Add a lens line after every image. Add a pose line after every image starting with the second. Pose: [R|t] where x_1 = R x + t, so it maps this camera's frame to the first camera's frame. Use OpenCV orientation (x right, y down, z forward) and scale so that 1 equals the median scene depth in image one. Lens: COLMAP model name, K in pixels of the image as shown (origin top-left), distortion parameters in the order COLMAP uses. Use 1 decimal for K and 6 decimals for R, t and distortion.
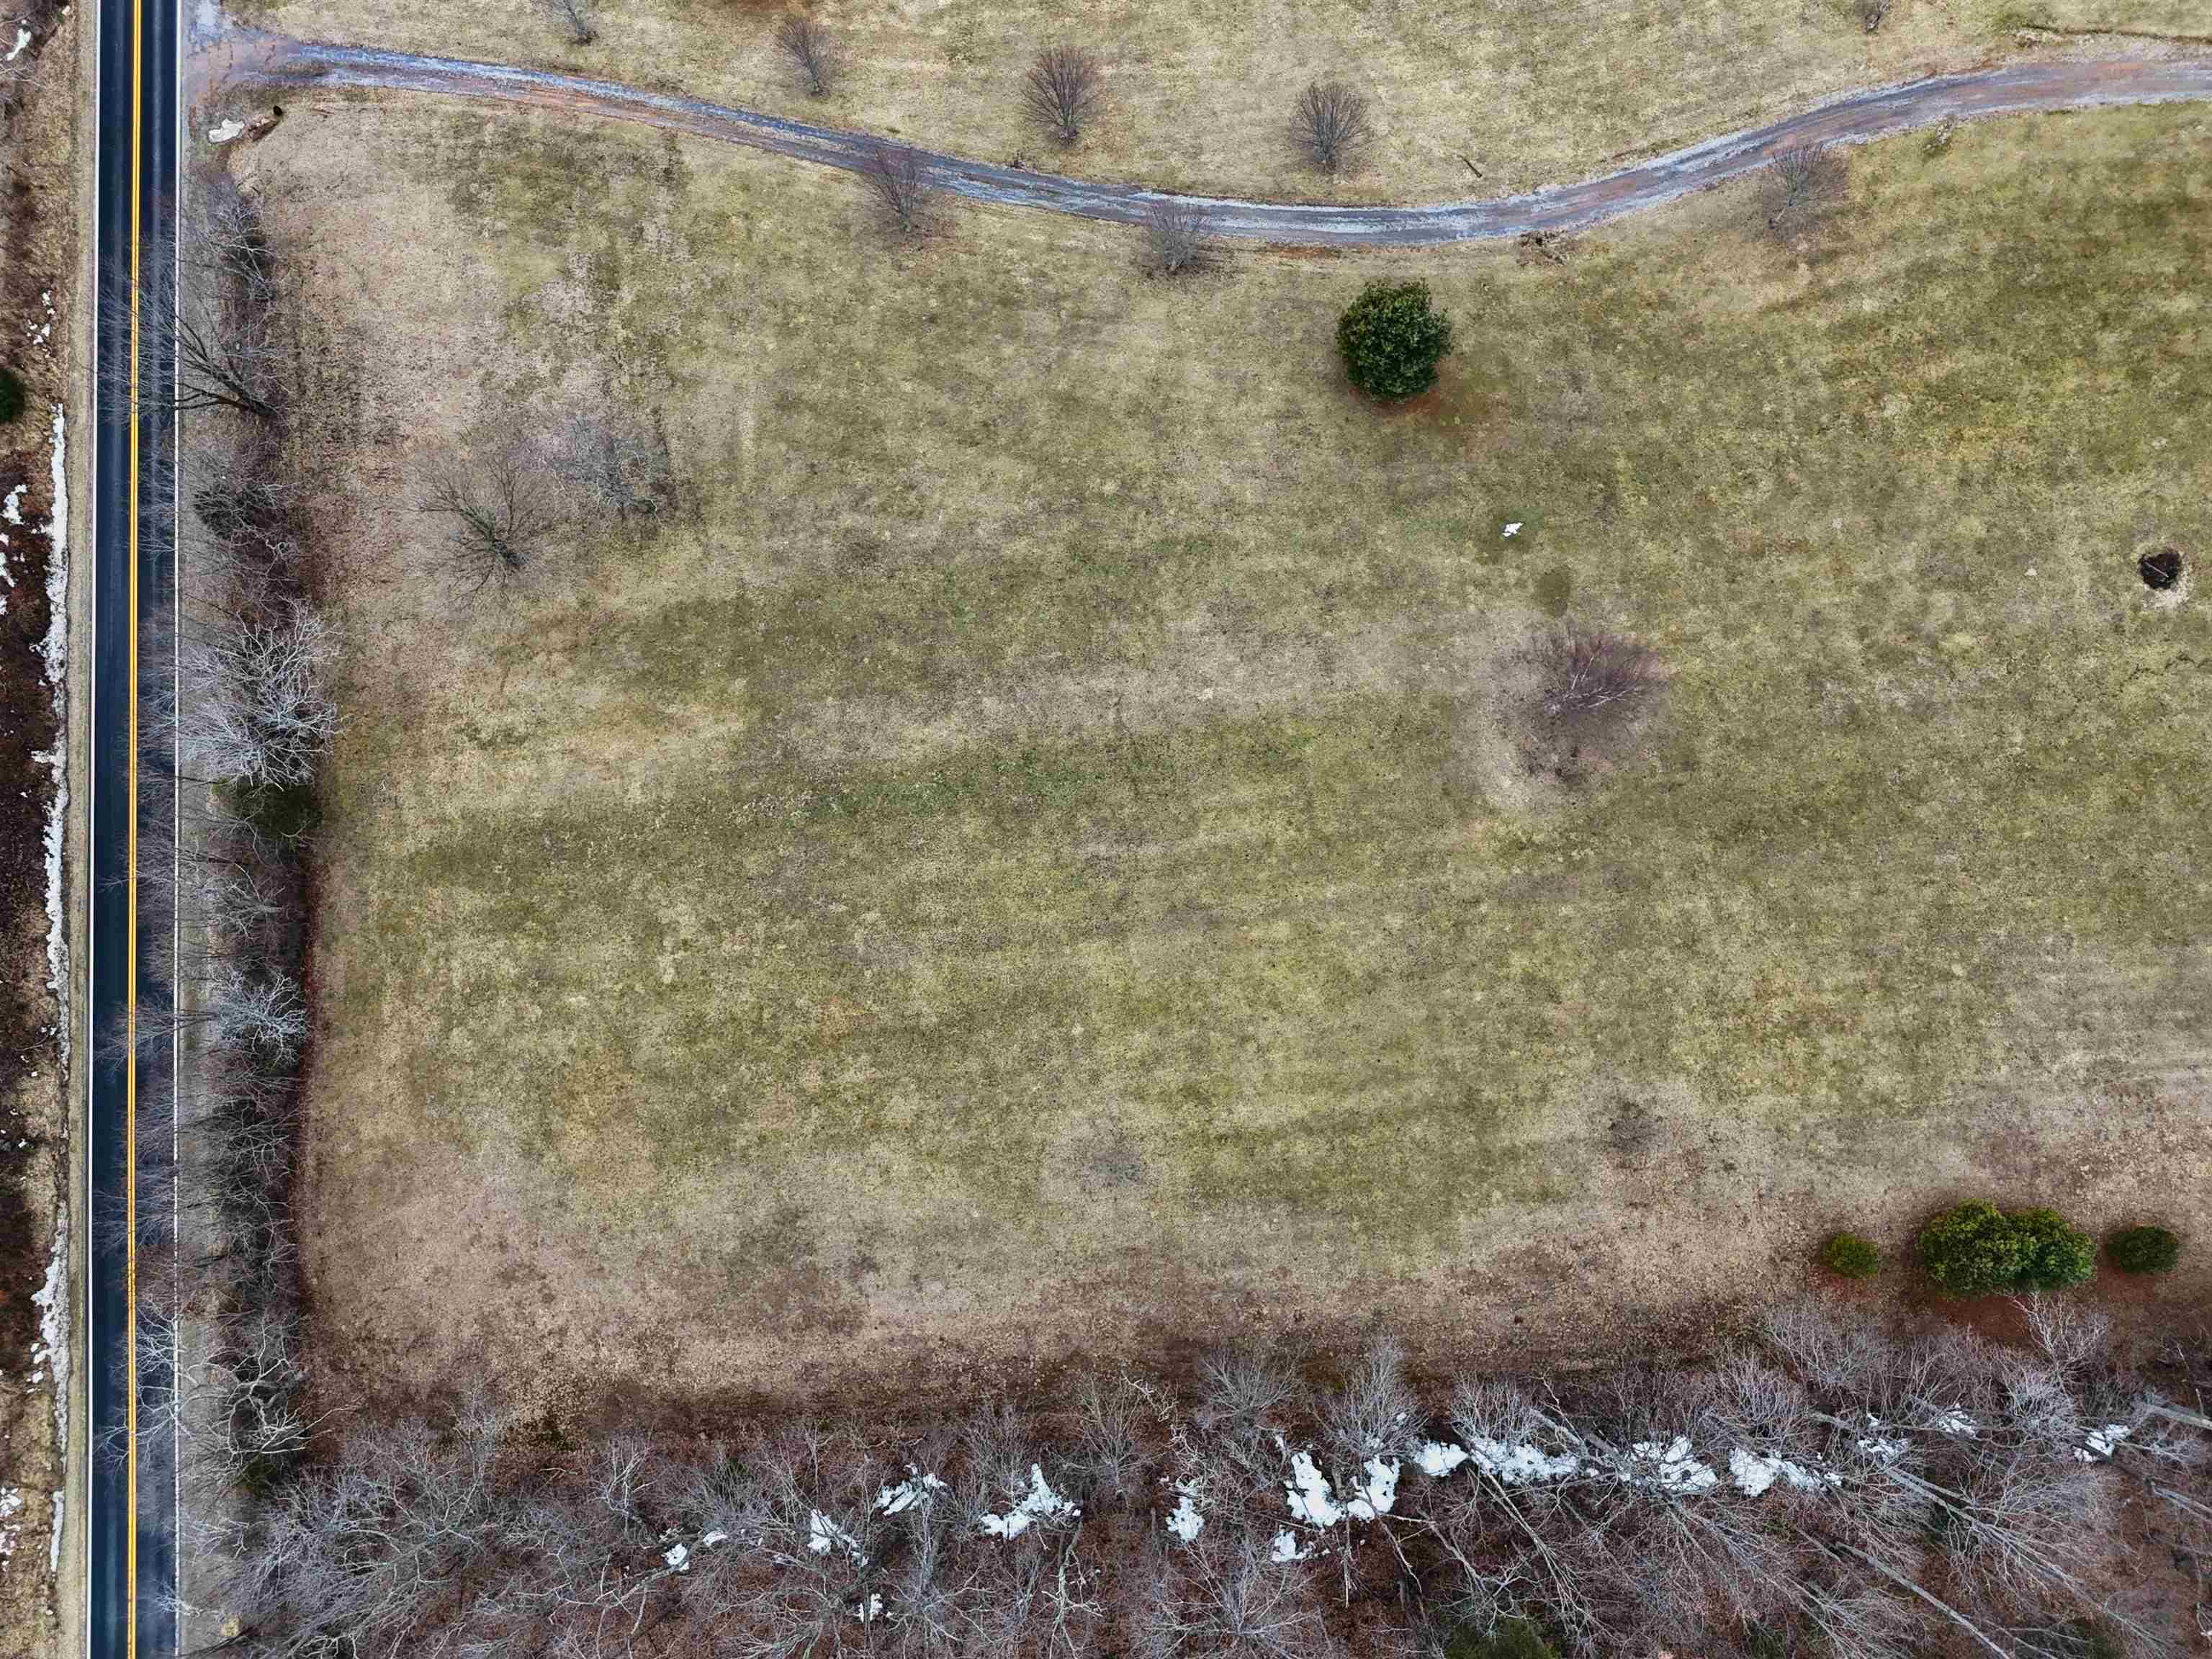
lens RADIAL K [[1623.0, 0, 1105.1], [0, 1623.0, 818.8], [0, 0, 1]] dist [0.076179, -0.067935]
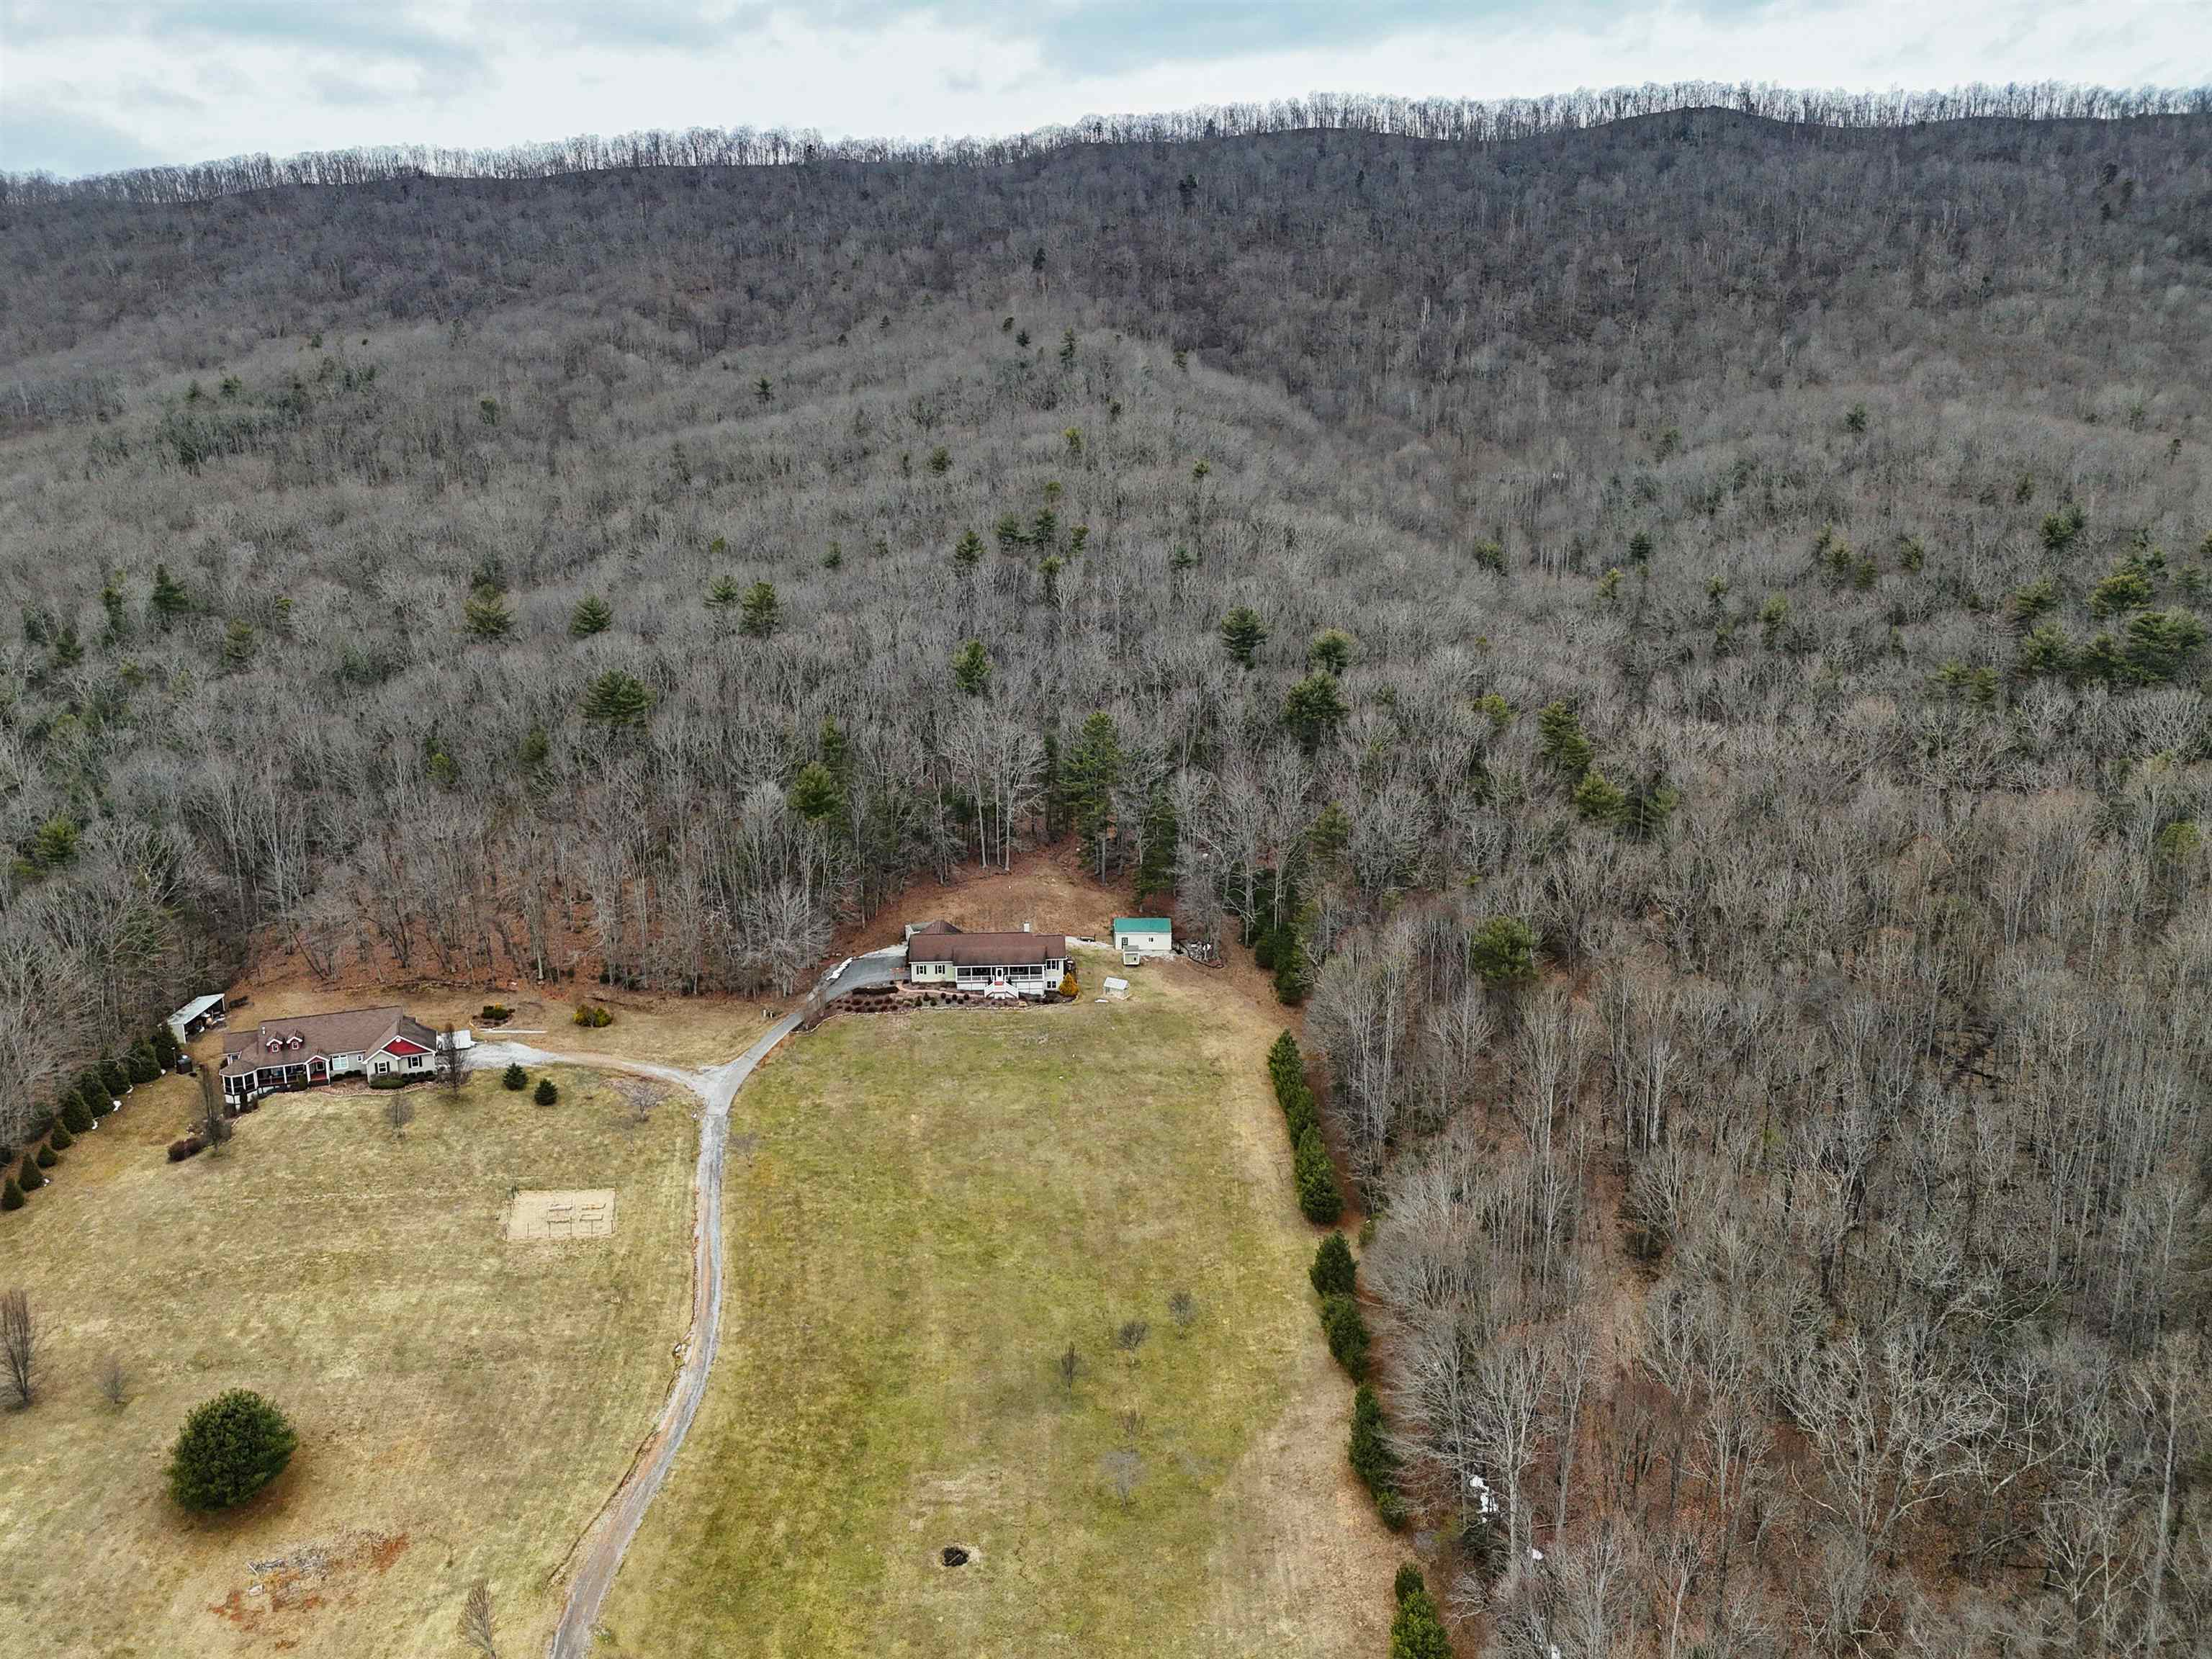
lens RADIAL K [[1623.0, 0, 1119.2], [0, 1623.0, 825.4], [0, 0, 1]] dist [0.076179, -0.067935]
pose [[0.061852, -0.208309, 0.976105, -0.642154], [0.990302, 0.134708, -0.034003, -0.041538], [-0.124406, 0.968742, 0.214621, 0.028331]]
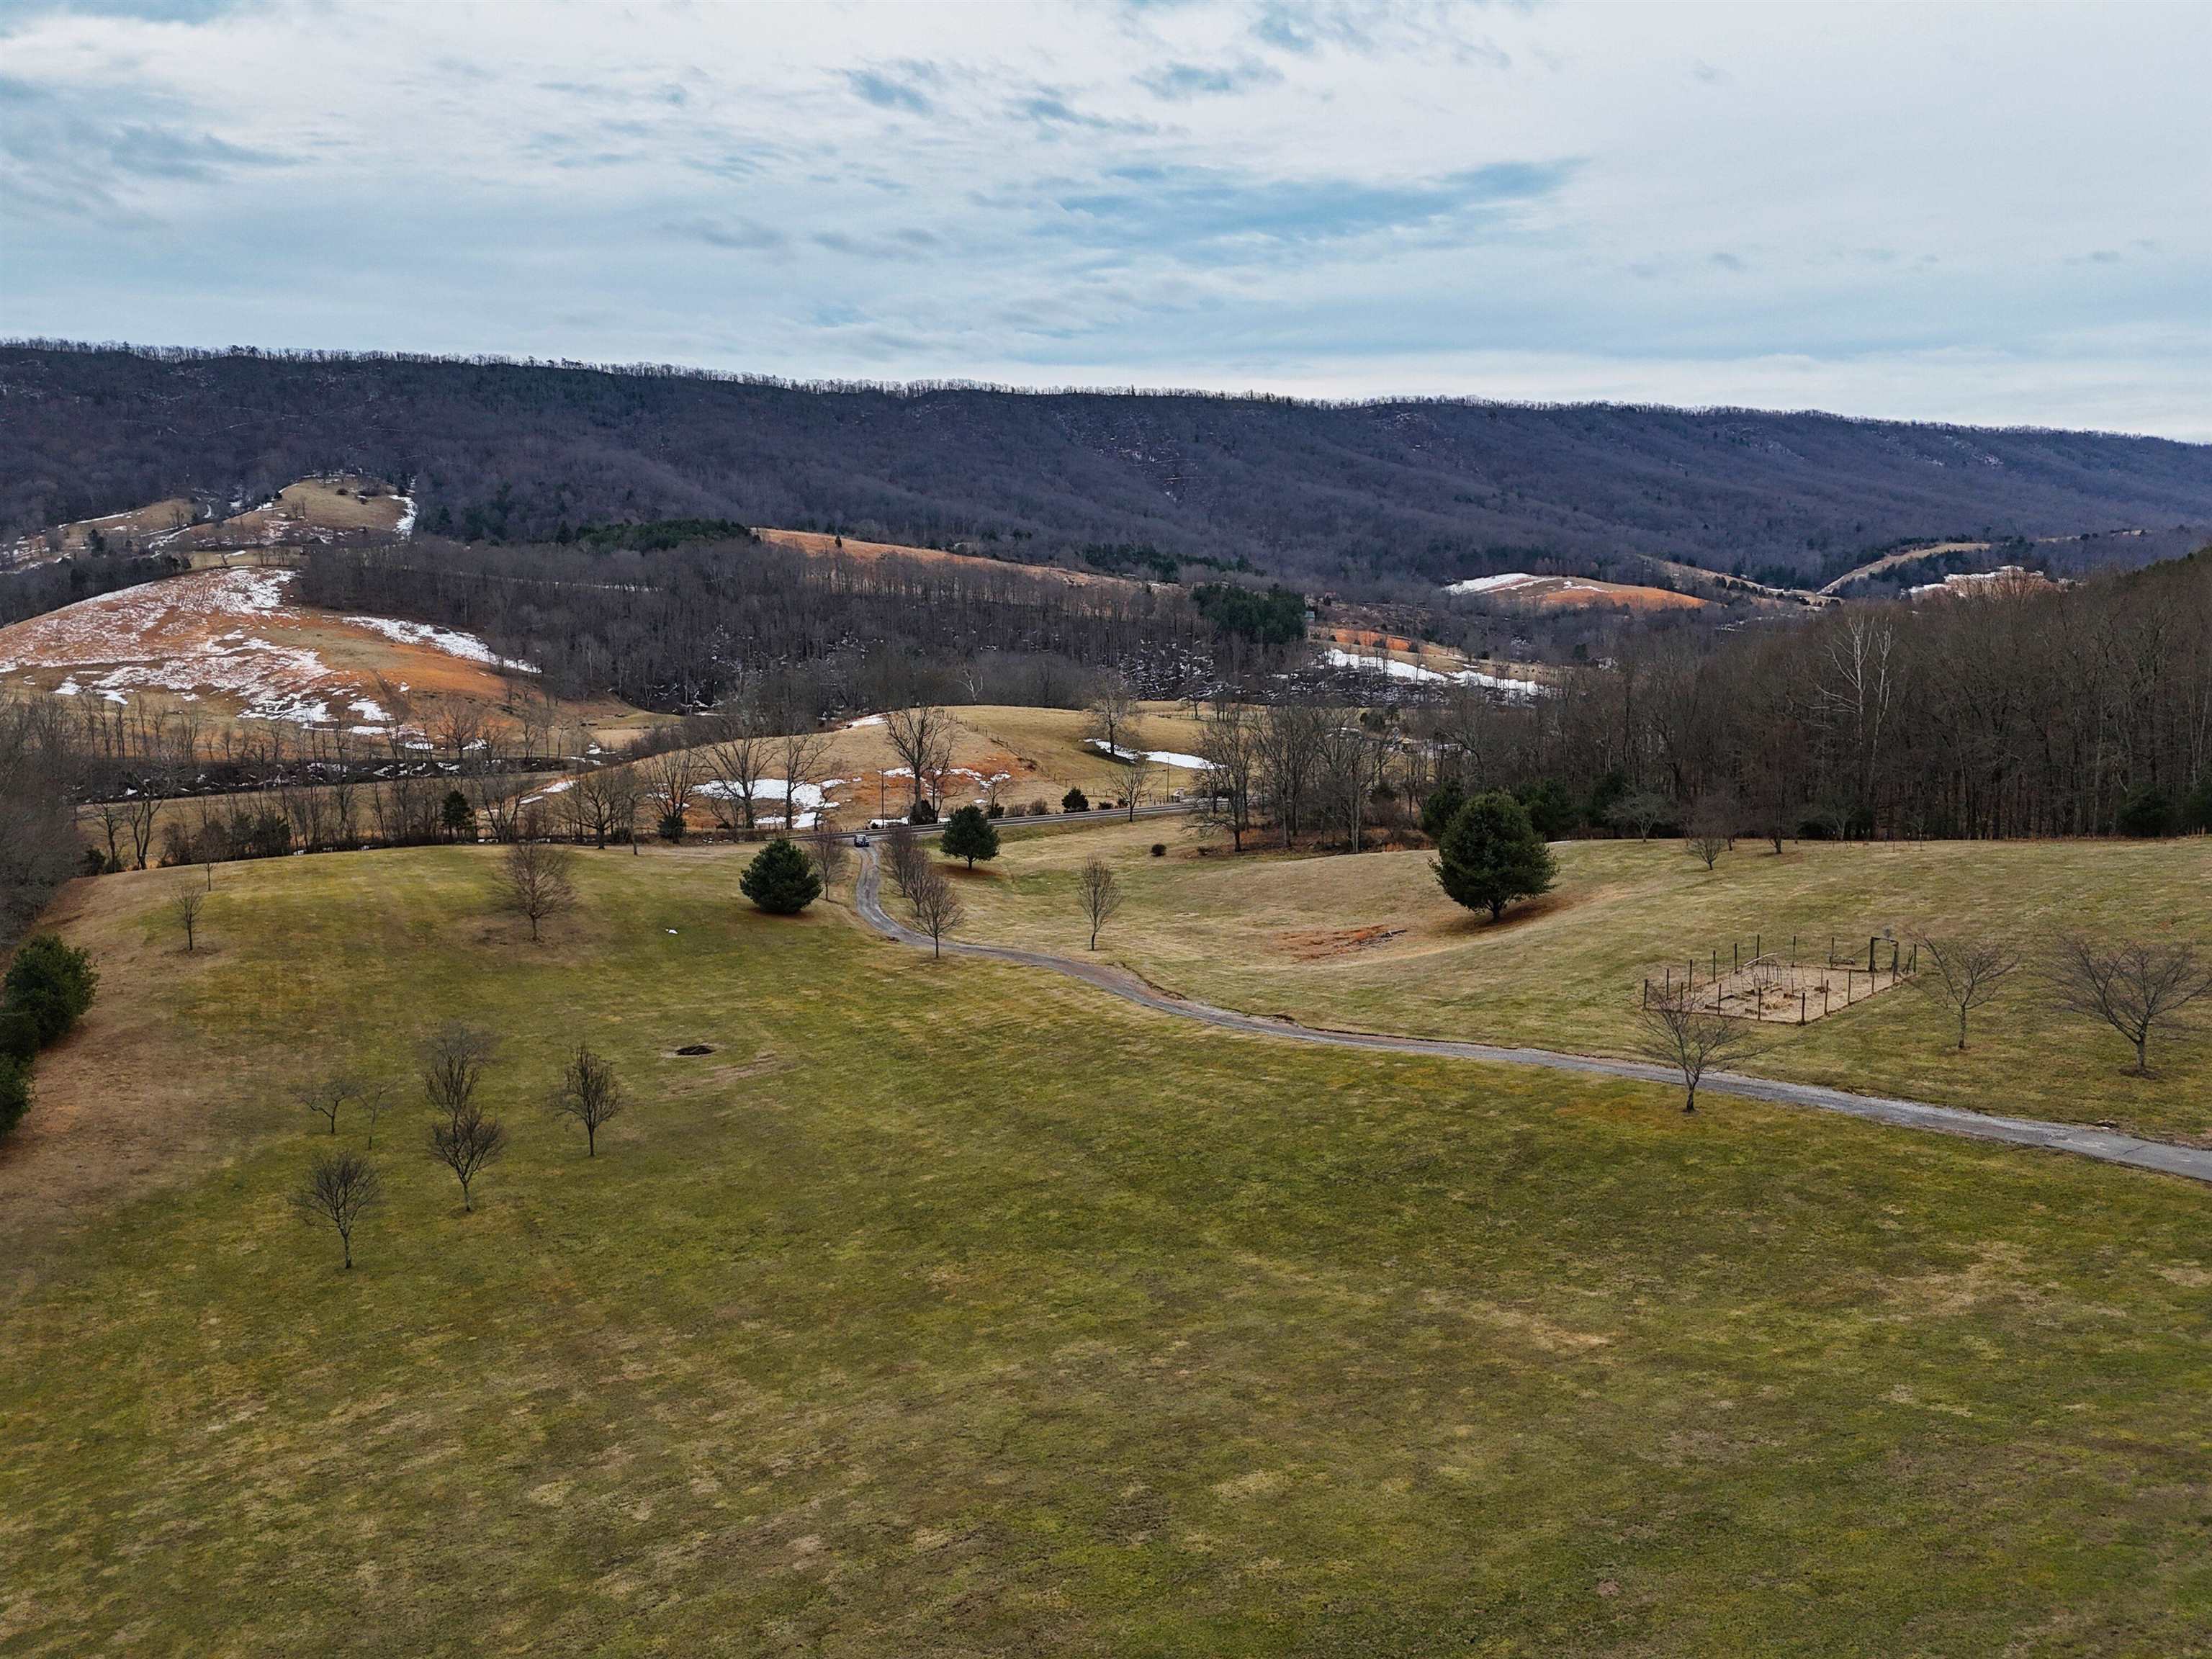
lens RADIAL K [[1623.0, 0, 1112.8], [0, 1623.0, 830.3], [0, 0, 1]] dist [0.076179, -0.067935]
pose [[0.373385, 0.178985, -0.910246, 1.694841], [-0.922401, 0.176123, -0.343739, -0.055247], [0.098791, 0.967959, 0.230858, 0.611284]]
